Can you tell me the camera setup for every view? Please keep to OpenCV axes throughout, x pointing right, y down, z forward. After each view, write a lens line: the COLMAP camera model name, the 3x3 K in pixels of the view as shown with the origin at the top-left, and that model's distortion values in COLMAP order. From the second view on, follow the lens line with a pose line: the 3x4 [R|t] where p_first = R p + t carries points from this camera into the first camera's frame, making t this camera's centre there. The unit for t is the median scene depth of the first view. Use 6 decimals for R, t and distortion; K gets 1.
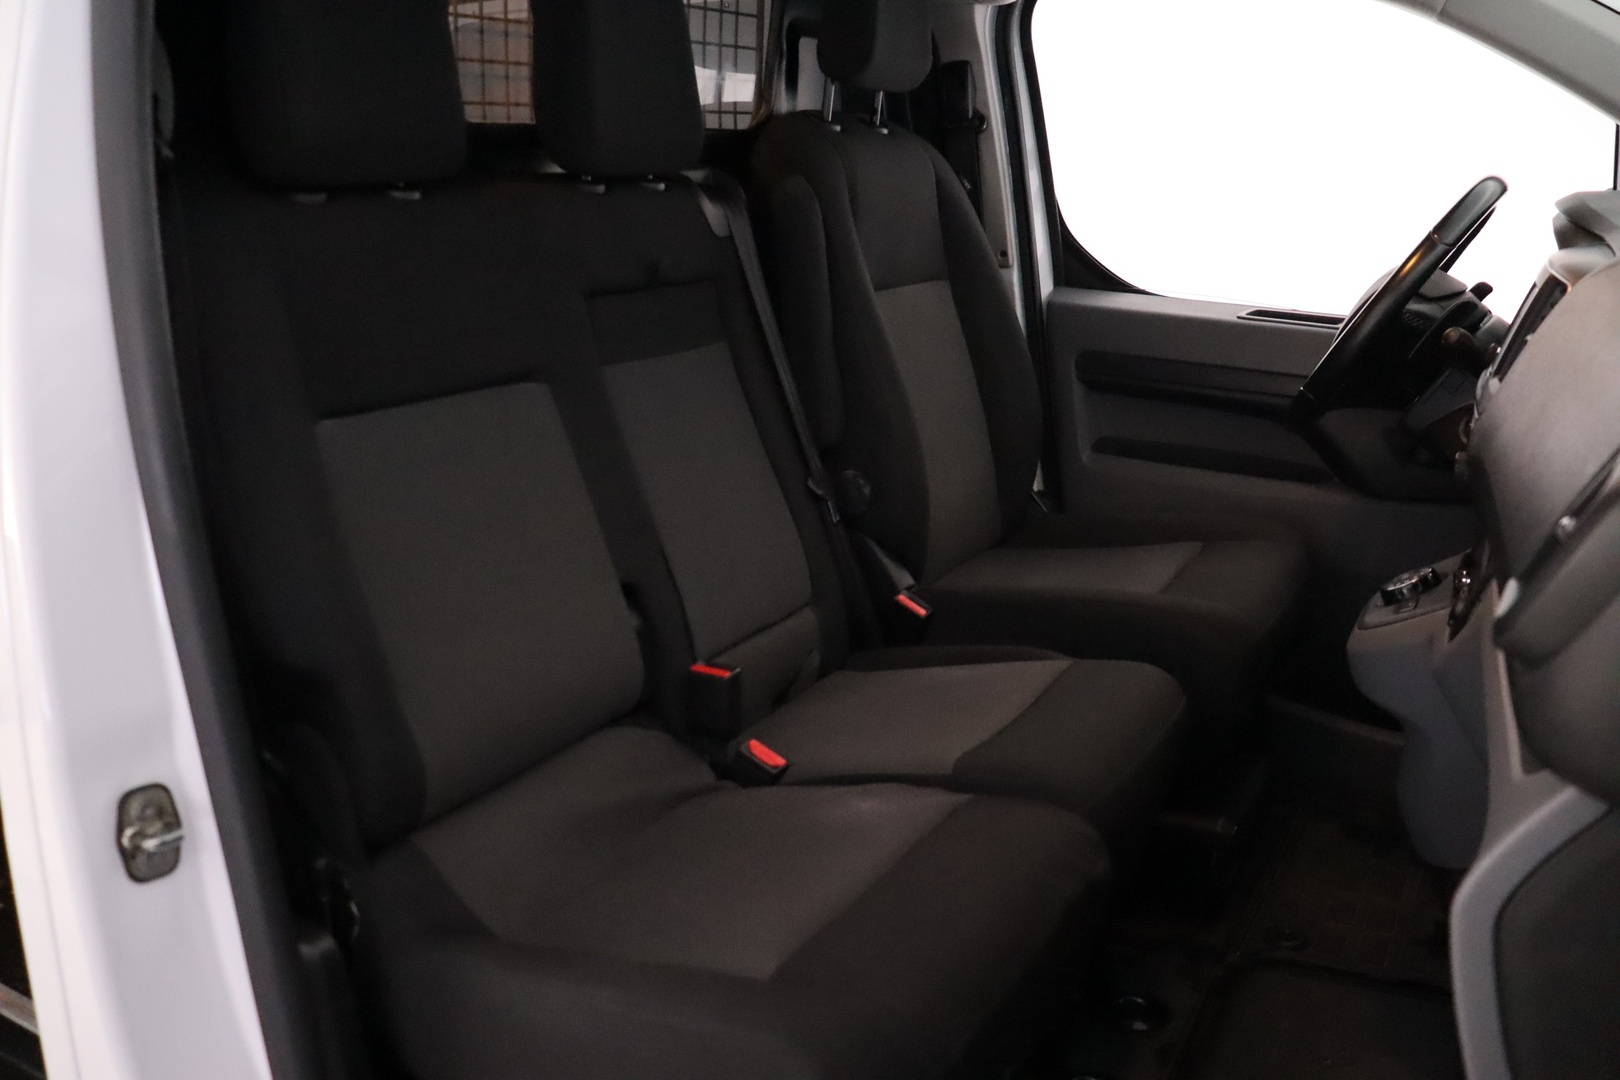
lens RADIAL K [[1290.9, 0, 810.0], [0, 1290.9, 540.0], [0, 0, 1]] dist [-0.197019, 0.146615]
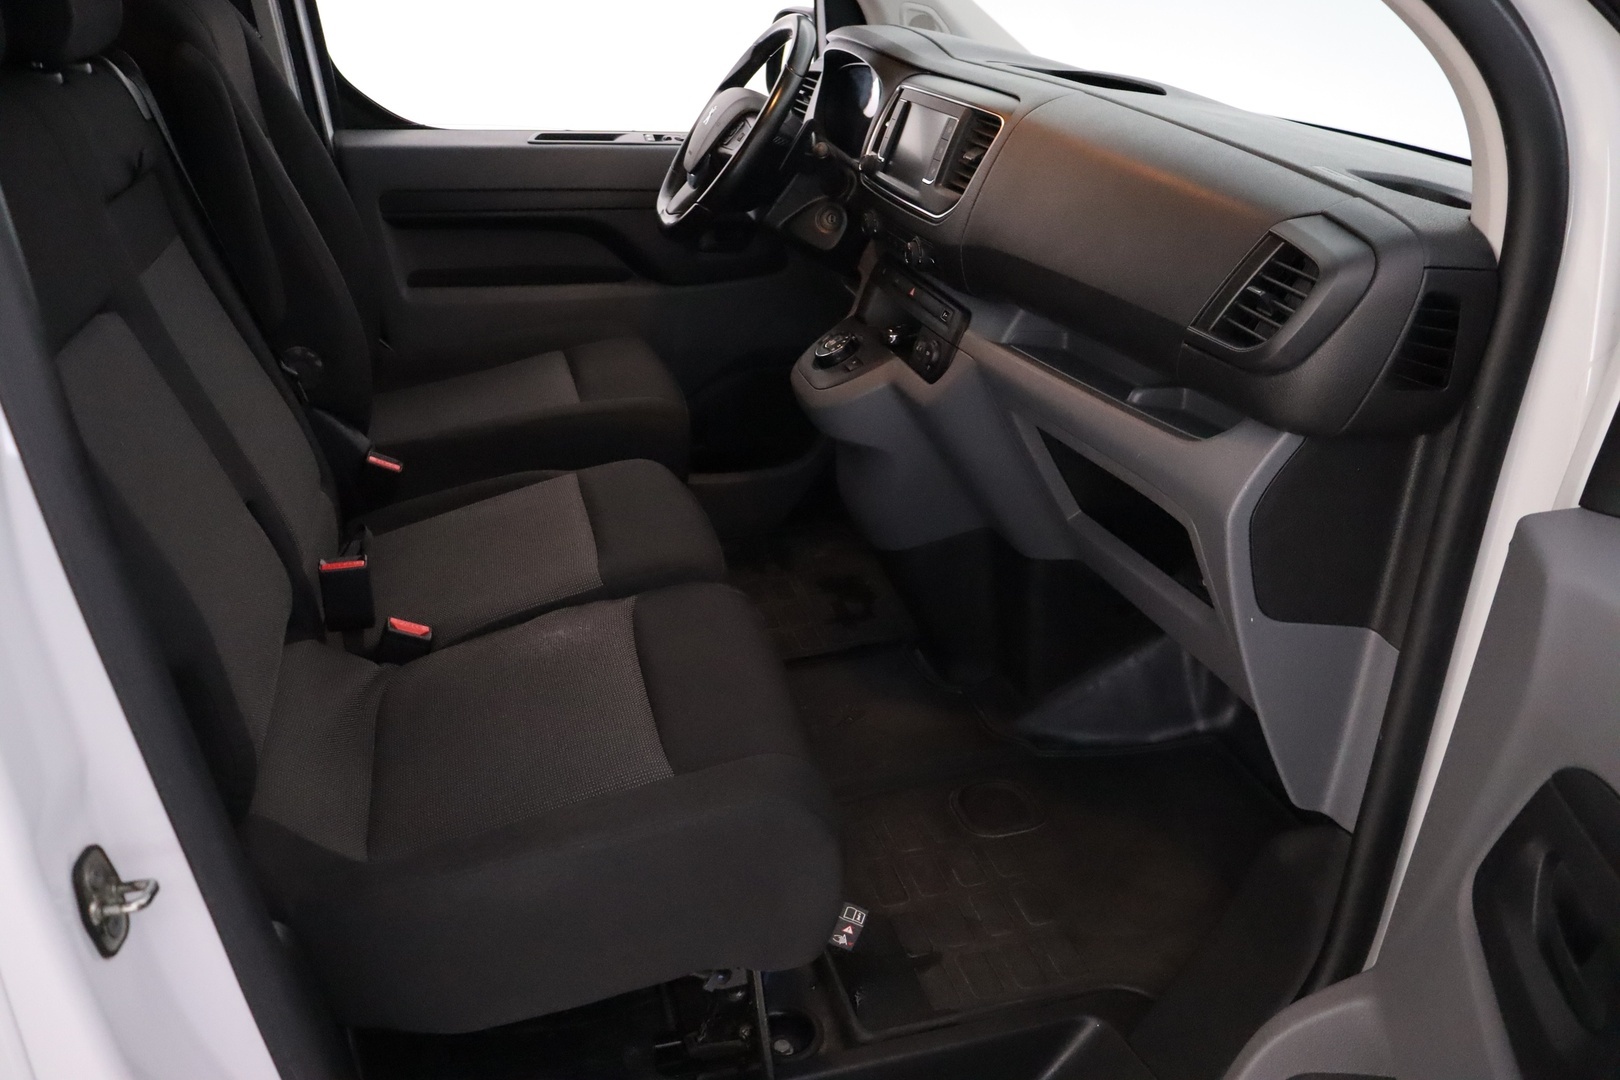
lens RADIAL K [[1290.9, 0, 810.0], [0, 1290.9, 540.0], [0, 0, 1]] dist [-0.197019, 0.146615]
pose [[0.714706, -0.276907, 0.642275, -0.338011], [0.172789, 0.959730, 0.221498, -0.054953], [-0.677746, -0.047328, 0.733772, 0.022881]]
